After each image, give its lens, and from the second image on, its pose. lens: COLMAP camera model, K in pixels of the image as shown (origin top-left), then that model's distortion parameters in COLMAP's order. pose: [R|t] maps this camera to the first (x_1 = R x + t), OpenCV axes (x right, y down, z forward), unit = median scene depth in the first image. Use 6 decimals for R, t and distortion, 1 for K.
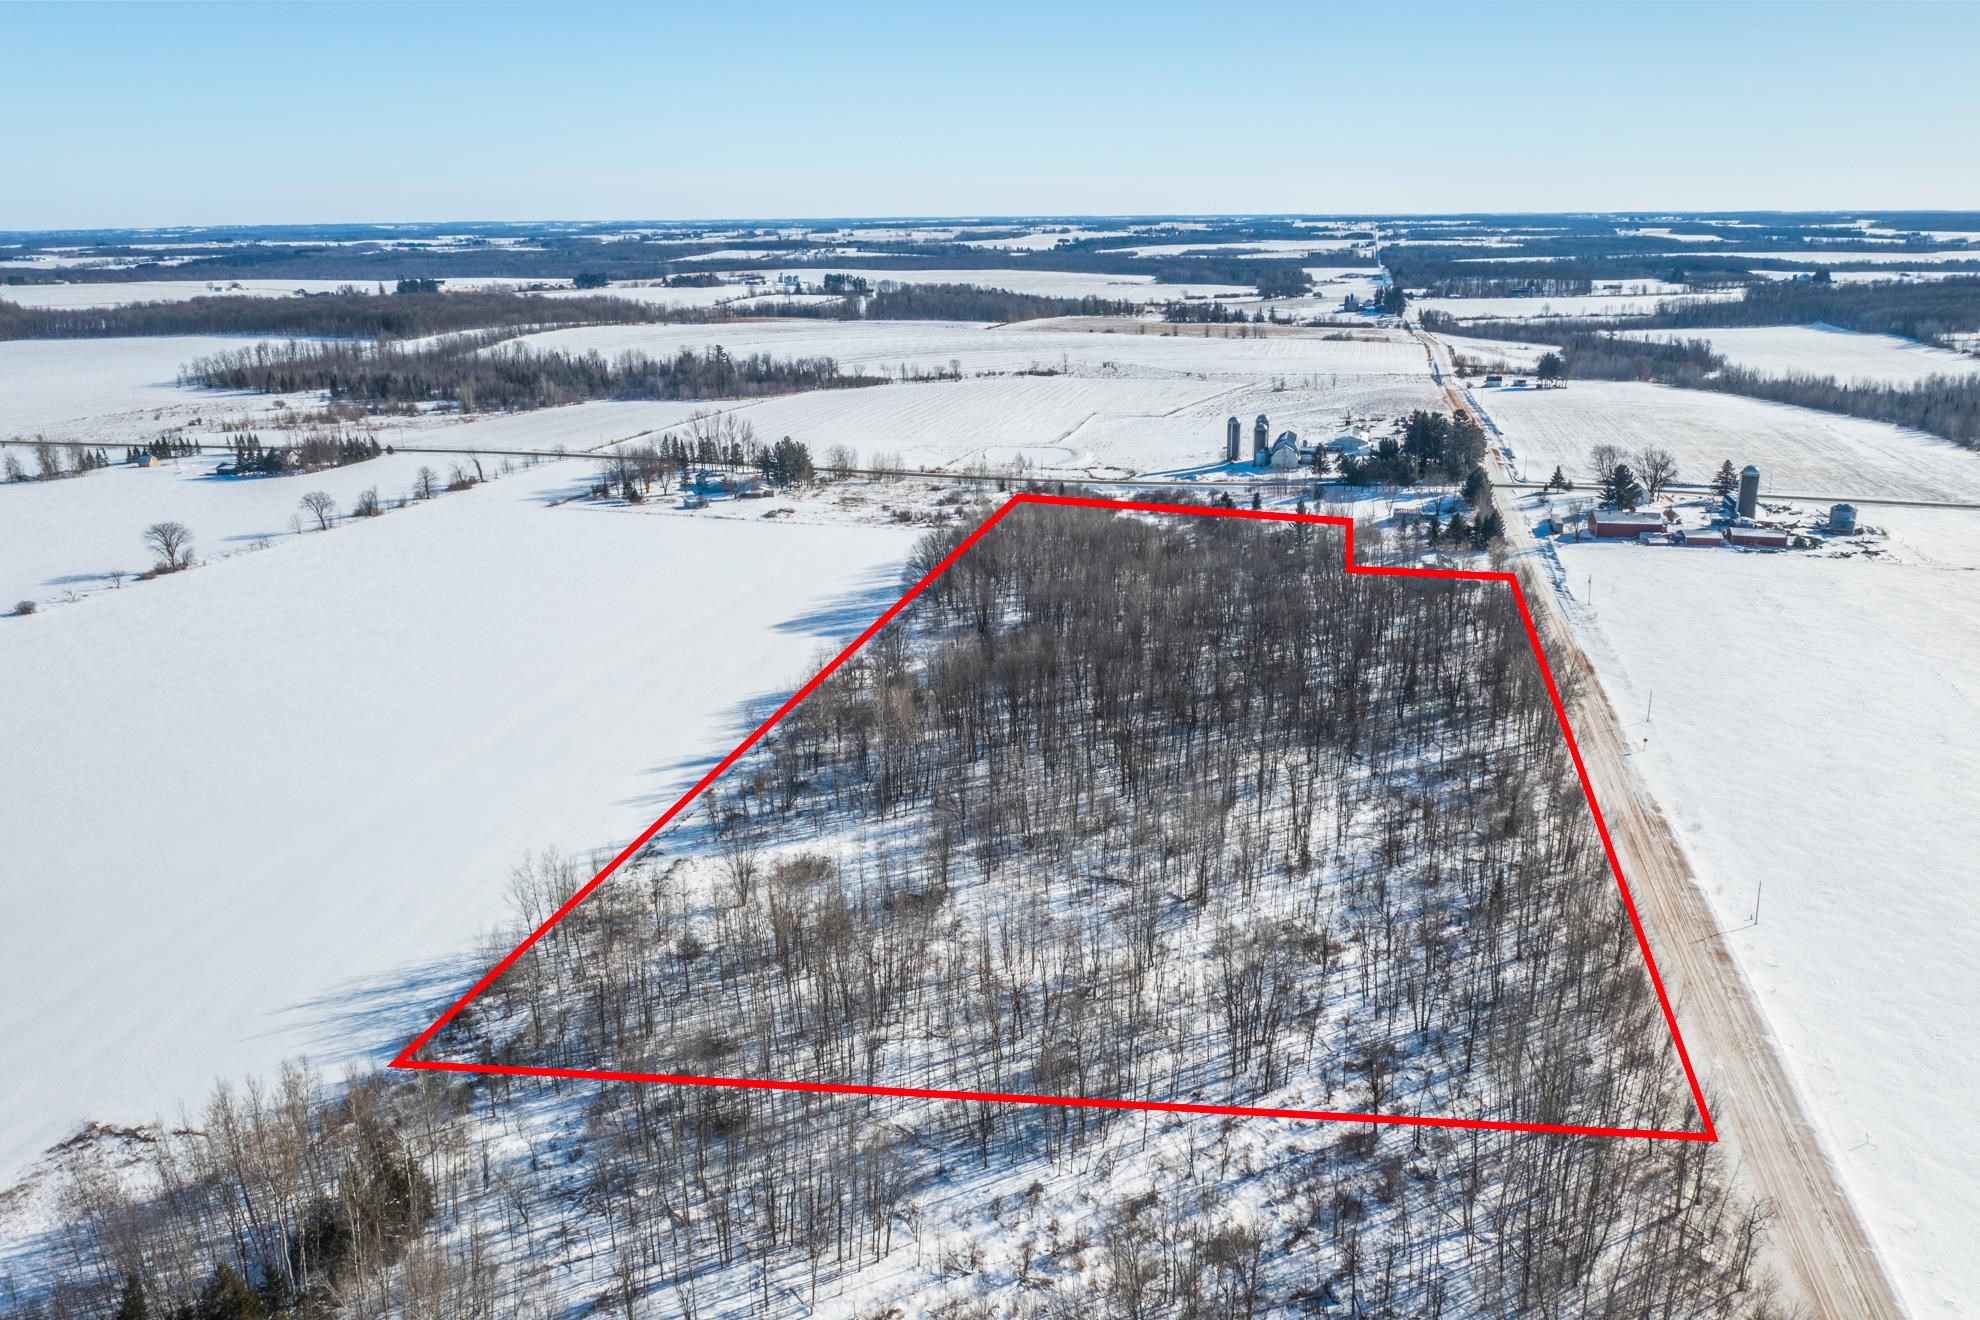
lens RADIAL K [[1559.5, 0, 1002.6], [0, 1559.5, 655.2], [0, 0, 1]] dist [-0.024701, 0.014862]
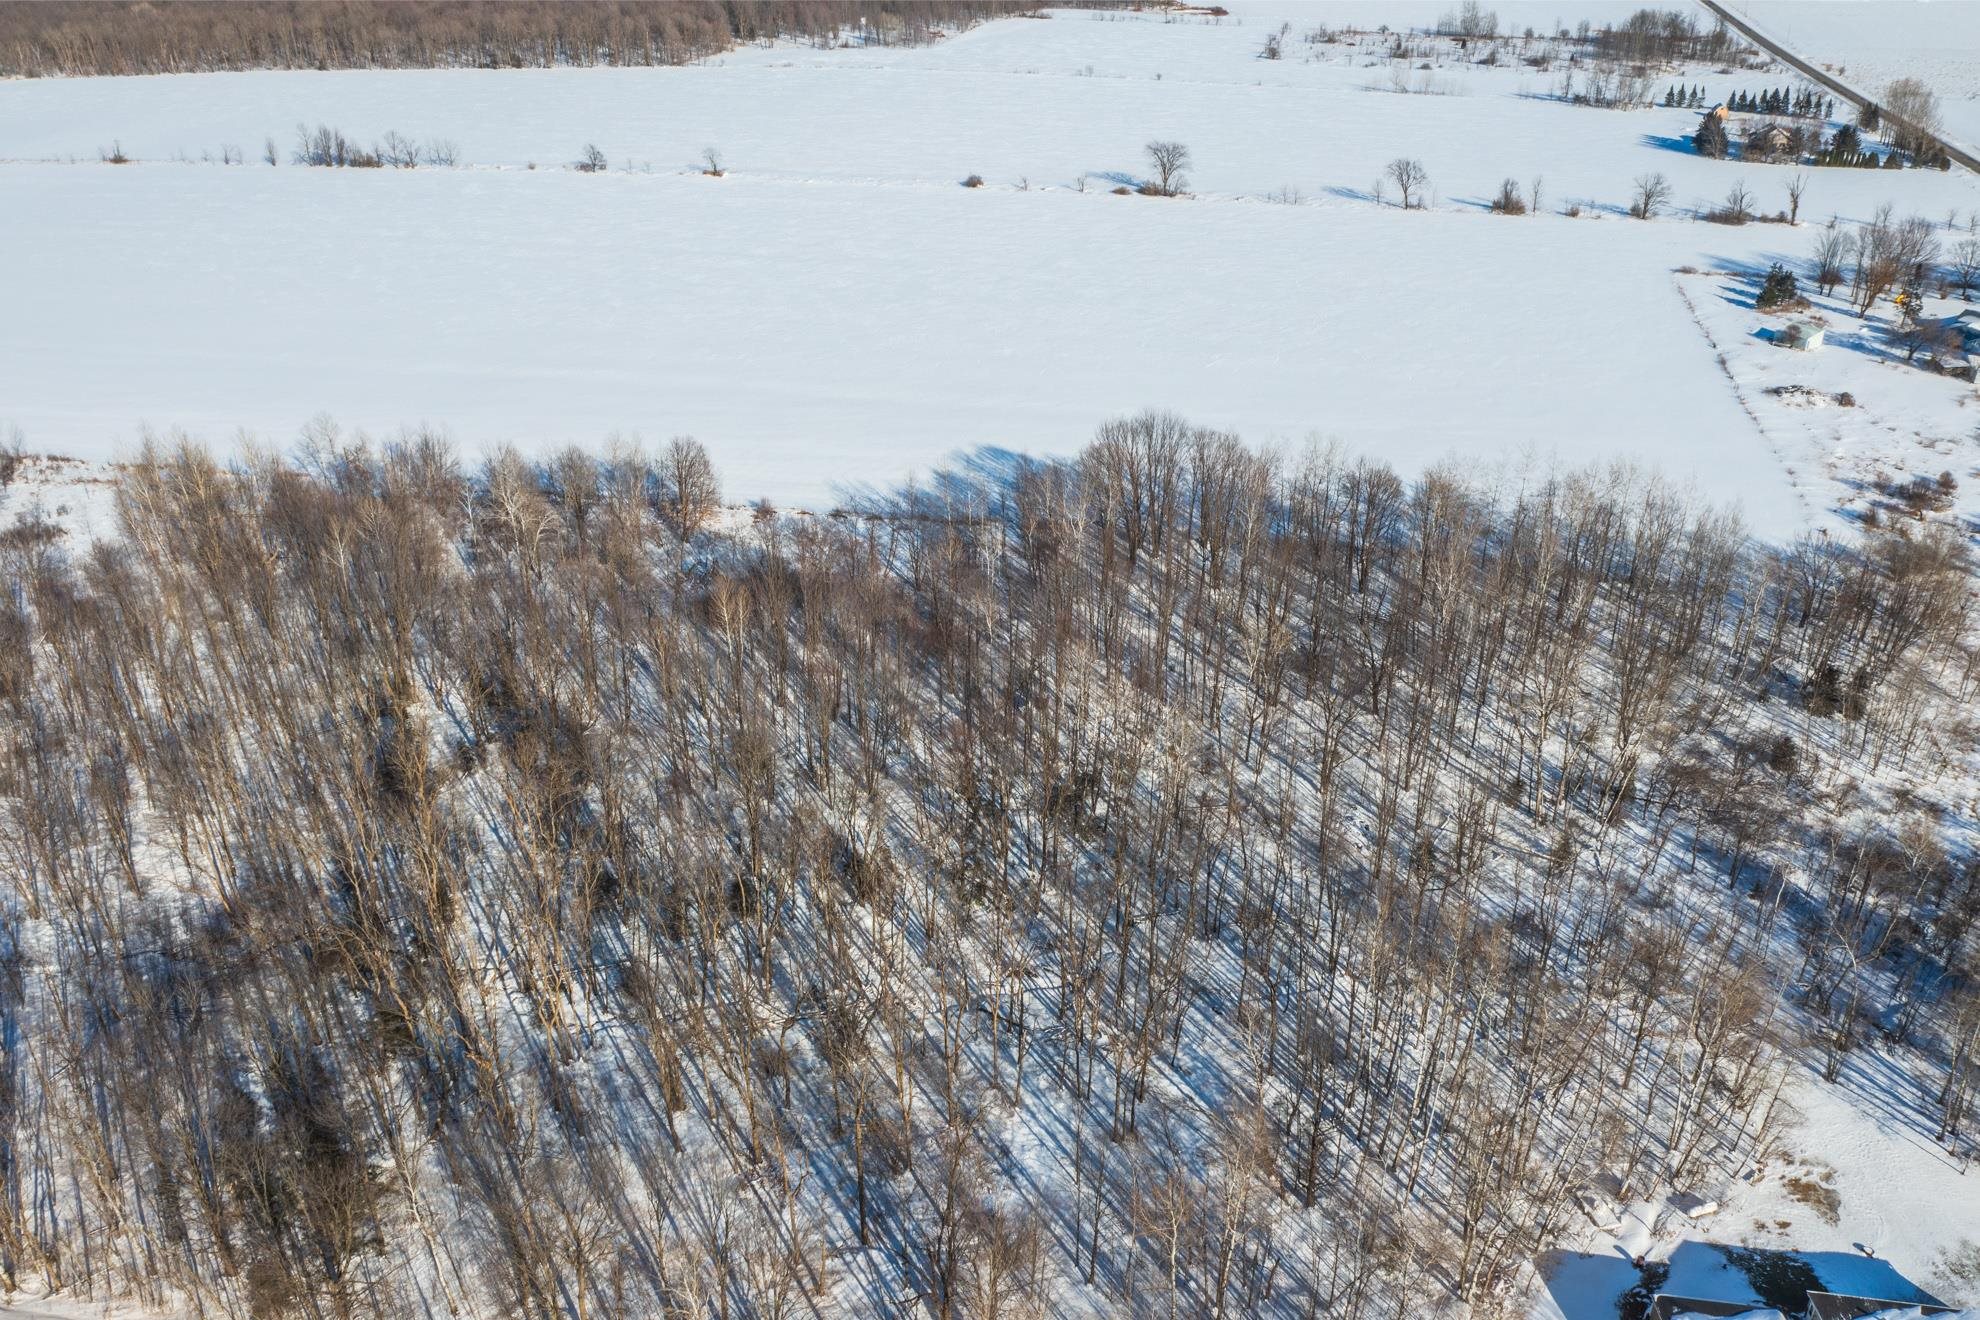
lens RADIAL K [[1559.5, 0, 987.3], [0, 1559.5, 667.2], [0, 0, 1]] dist [-0.024701, 0.014862]
pose [[0.031517, 0.490190, -0.871045, 0.153211], [-0.263000, 0.844835, 0.465924, -0.079044], [0.964281, 0.214400, 0.155546, 0.281971]]
